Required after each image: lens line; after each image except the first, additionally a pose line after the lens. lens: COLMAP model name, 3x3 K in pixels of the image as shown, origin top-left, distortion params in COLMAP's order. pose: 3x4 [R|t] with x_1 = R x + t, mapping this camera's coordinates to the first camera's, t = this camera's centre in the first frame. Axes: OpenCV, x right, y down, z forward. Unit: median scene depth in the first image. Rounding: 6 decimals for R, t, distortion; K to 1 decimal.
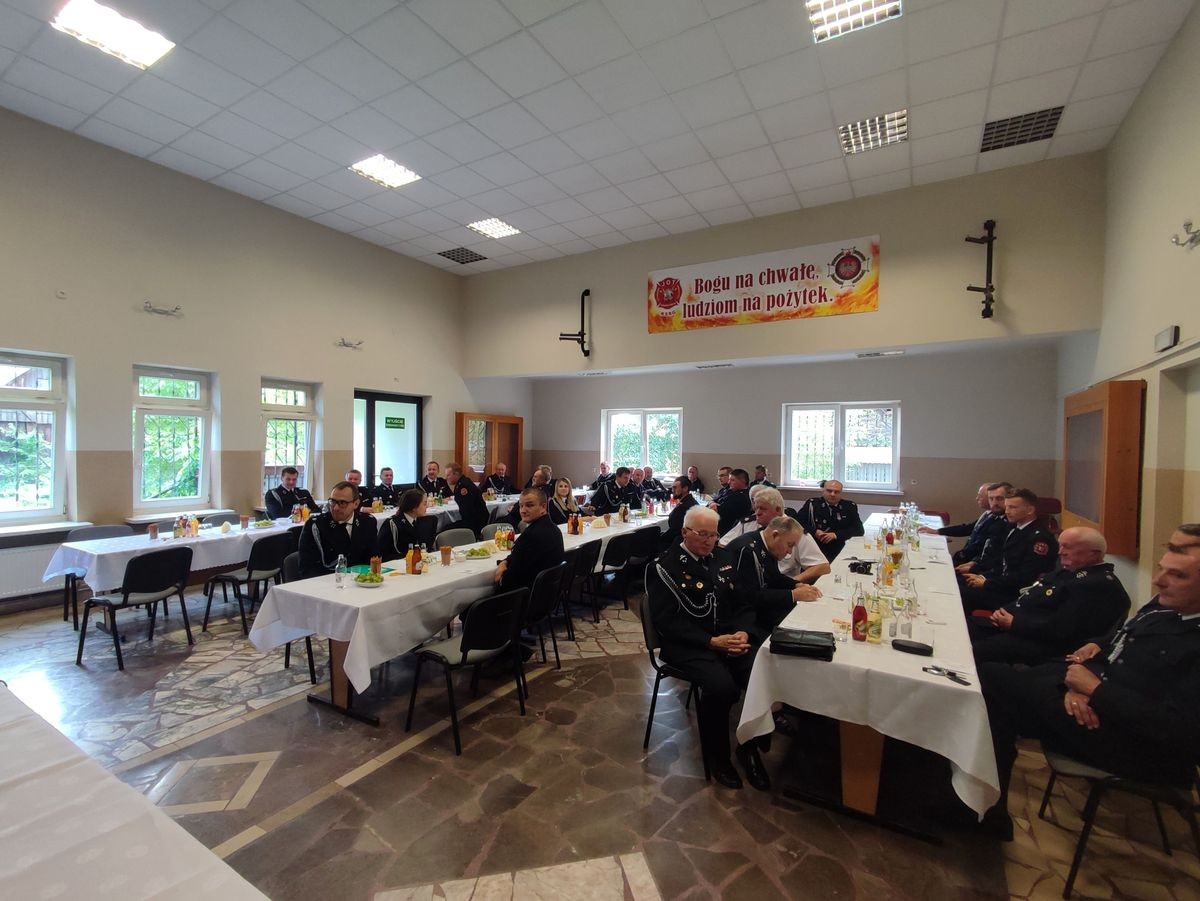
lens RADIAL K [[544.6, 0, 600.9], [0, 544.6, 459.7], [0, 0, 1]] dist [-0.002707, -0.000624]
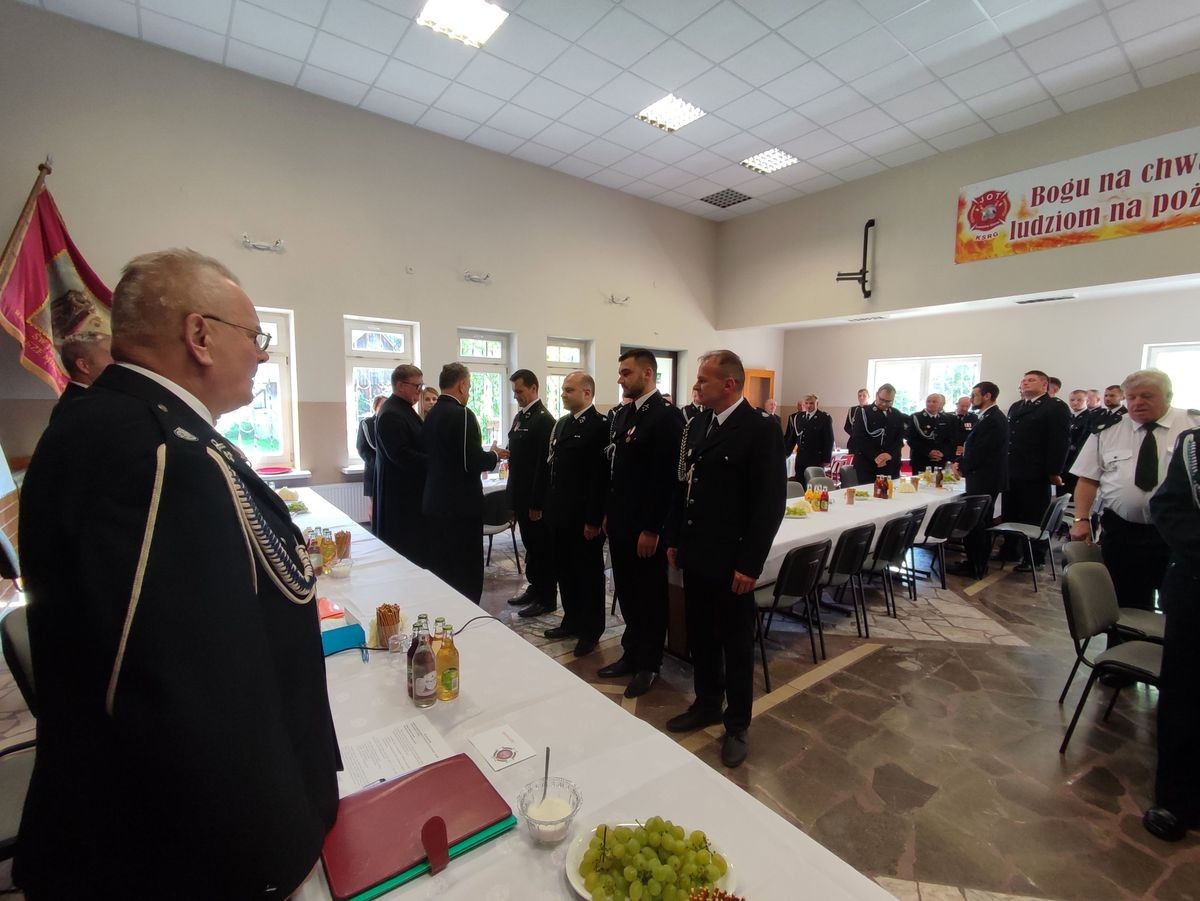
lens RADIAL K [[544.6, 0, 603.6], [0, 544.6, 459.6], [0, 0, 1]] dist [-0.002707, -0.000624]
pose [[0.932290, 0.038257, -0.359684, -0.135218], [-0.010567, 0.996847, 0.078638, 0.008264], [0.361558, -0.069513, 0.929755, 0.016312]]
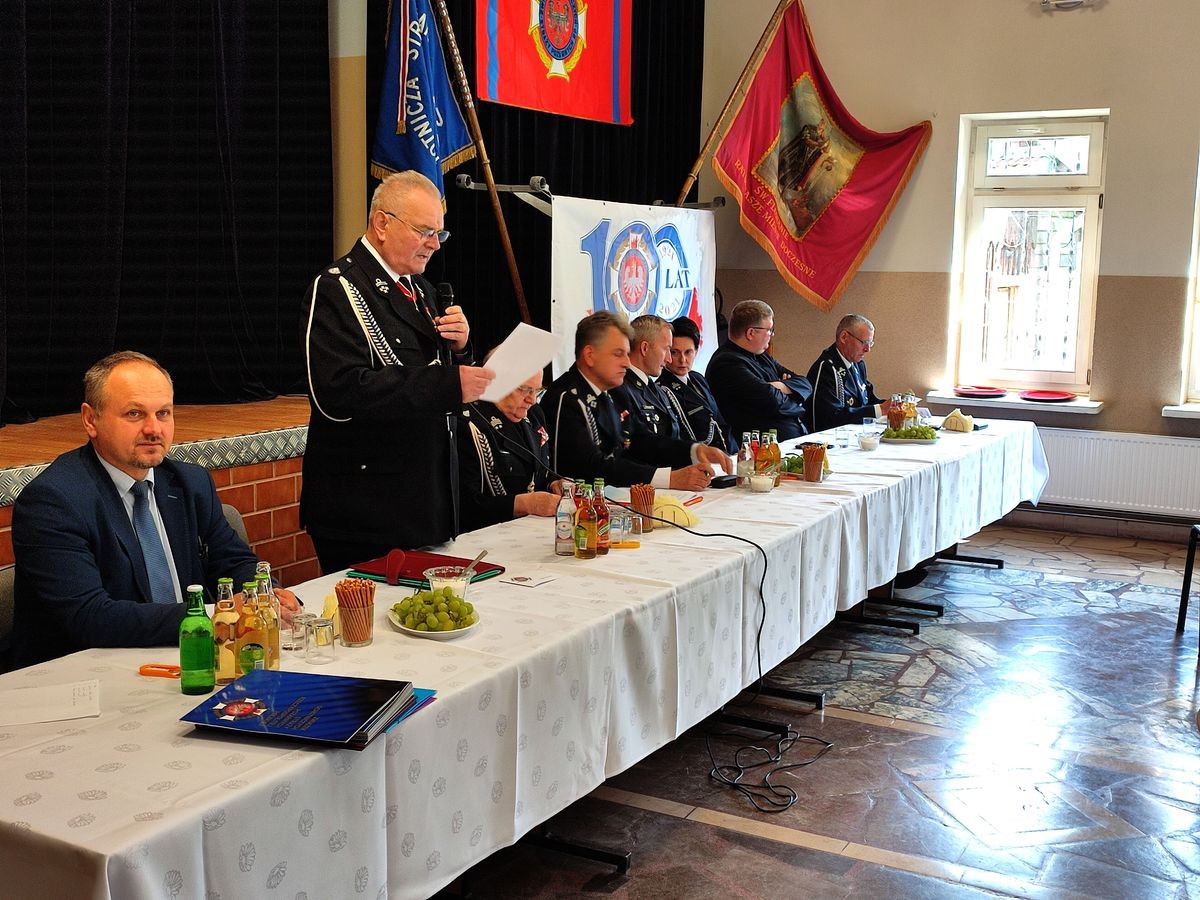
lens RADIAL K [[1329.6, 0, 597.7], [0, 1329.6, 445.5], [0, 0, 1]] dist [0.010491, 0.000000]
pose [[0.043153, 0.128855, -0.990724, 0.276225], [-0.040188, 0.991069, 0.127150, 0.006137], [0.998260, 0.034328, 0.047946, 0.174431]]
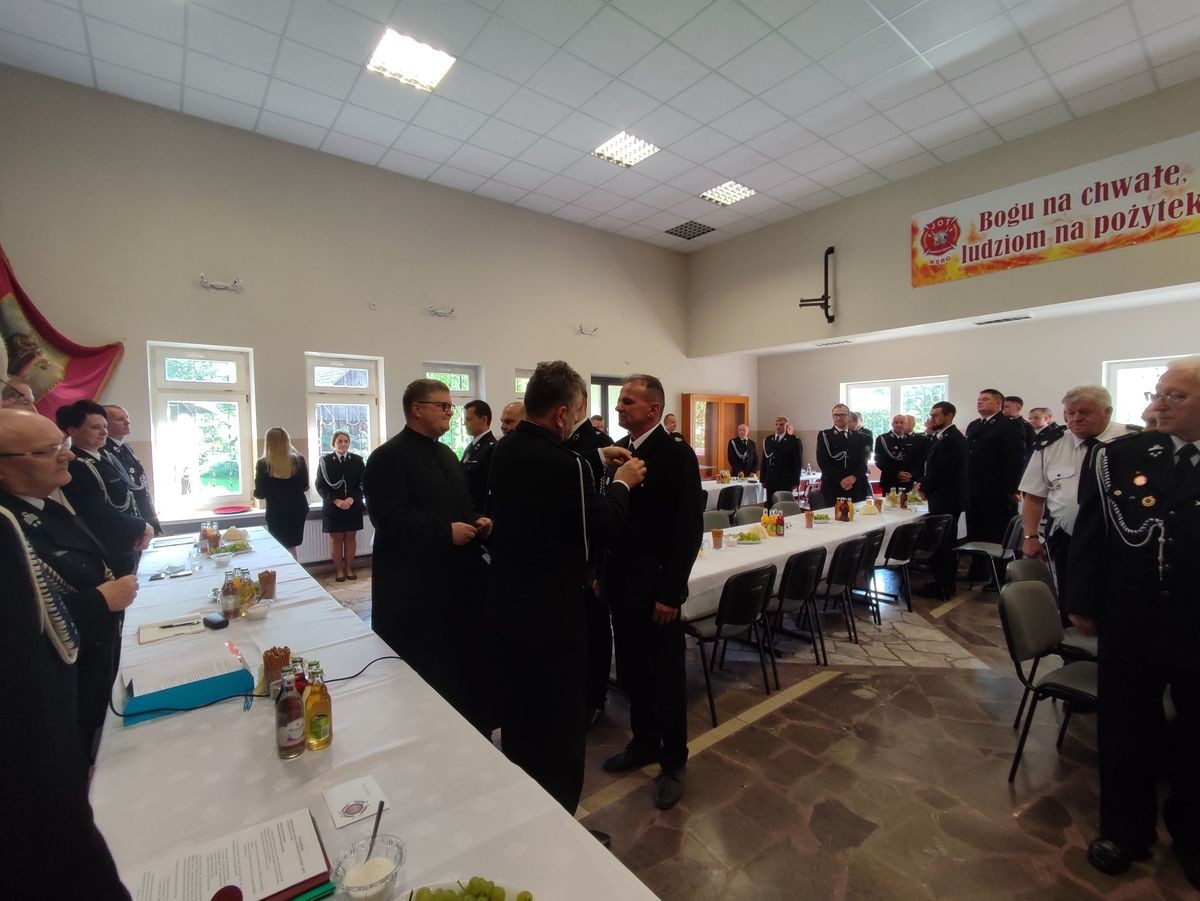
lens RADIAL K [[544.6, 0, 603.0], [0, 544.6, 459.6], [0, 0, 1]] dist [-0.002707, -0.000624]
pose [[0.936849, -0.006330, -0.349677, -0.090841], [0.015794, 0.999582, 0.024218, 0.009408], [0.349378, -0.028211, 0.936557, 0.040569]]
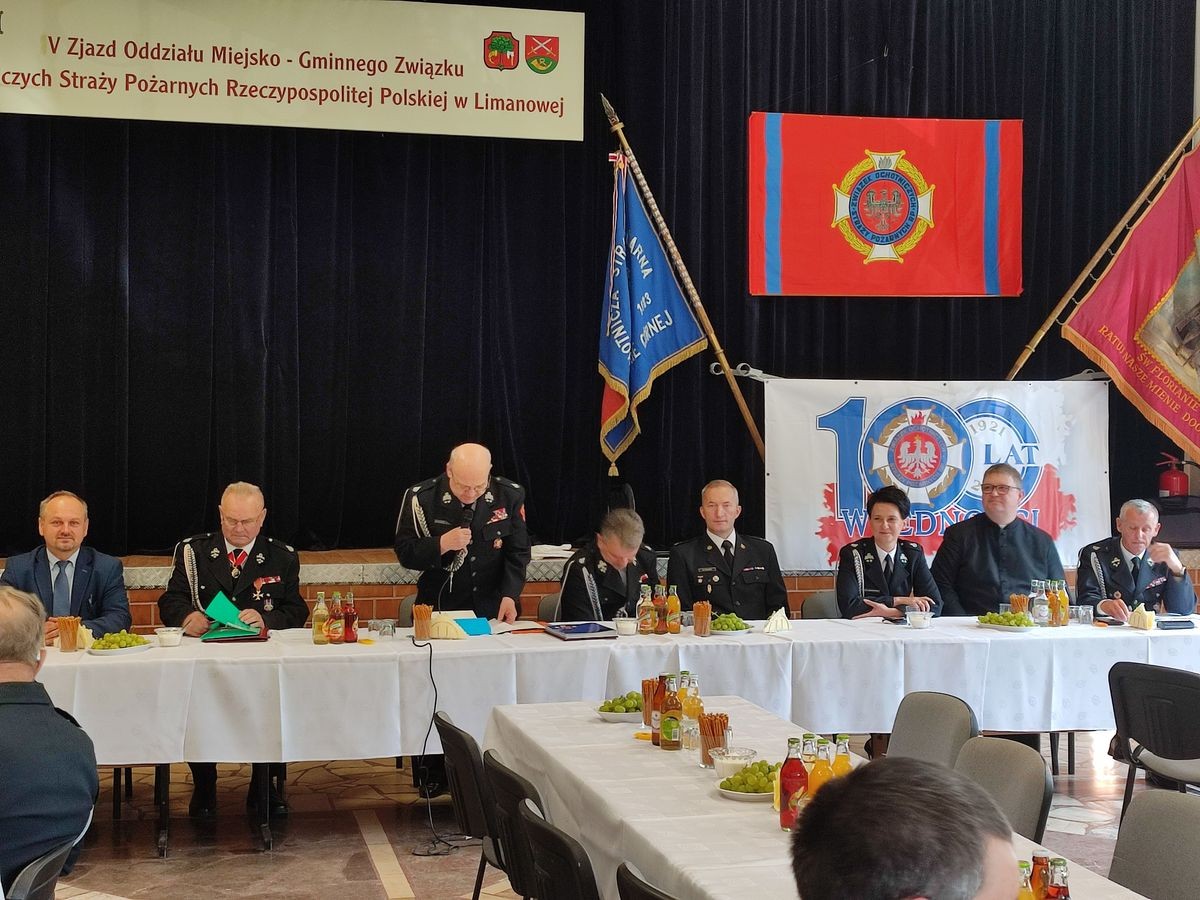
lens RADIAL K [[1674.2, 0, 589.5], [0, 1674.2, 454.6], [0, 0, 1]] dist [0.033469, 0.000000]
pose [[-0.715083, 0.003551, -0.699031, 0.331904], [-0.029045, 0.998973, 0.034786, -0.032934], [0.698436, 0.045178, -0.714245, 1.070155]]
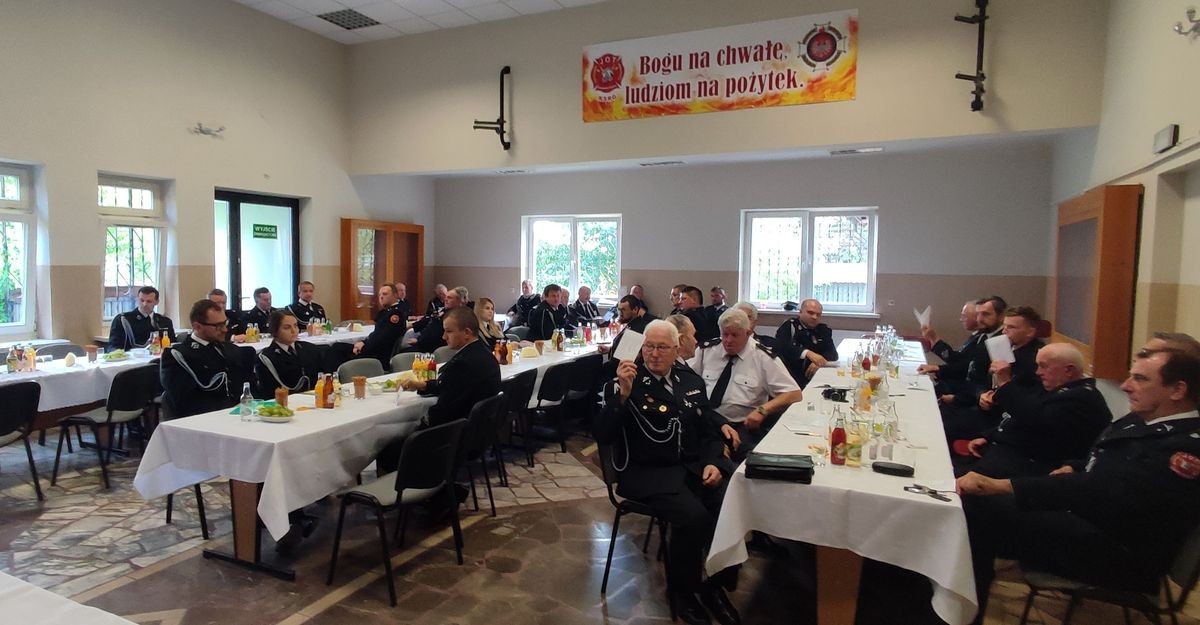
lens RADIAL K [[685.8, 0, 558.0], [0, 685.8, 310.9], [0, 0, 1]] dist [-0.013983, 0.004023]
pose [[0.997426, -0.005353, 0.071503, -0.033530], [0.002163, 0.999001, 0.044625, 0.007103], [-0.071670, -0.044355, 0.996442, -0.046911]]
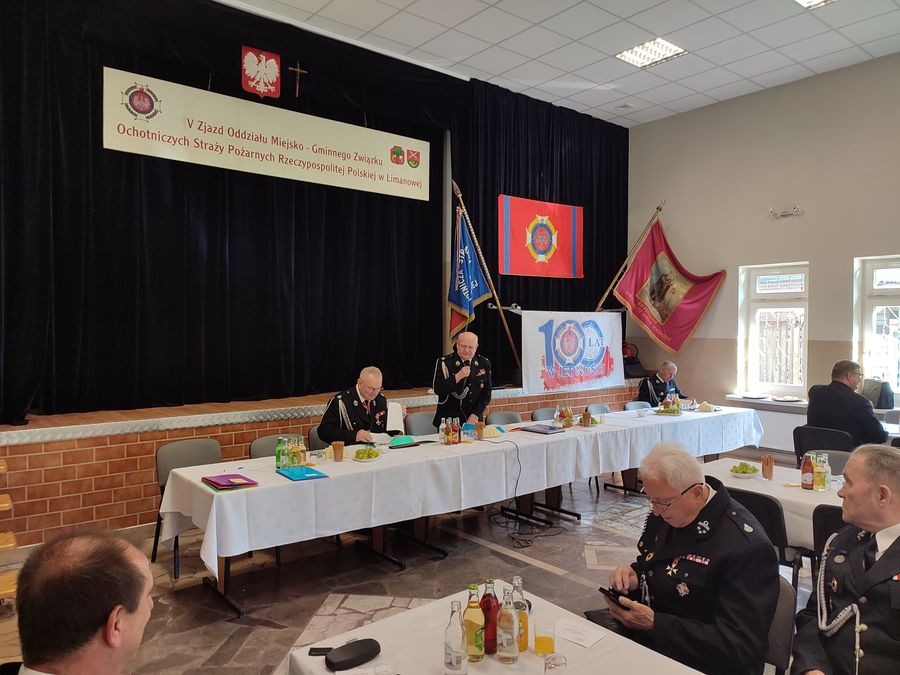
lens RADIAL K [[647.8, 0, 447.3], [0, 647.8, 333.1], [0, 0, 1]] dist [0.030805, -0.016857]
pose [[-0.338095, 0.000334, -0.941112, 0.463752], [-0.029409, 0.999508, 0.010920, -0.018235], [0.940653, 0.031369, -0.337918, 0.464212]]
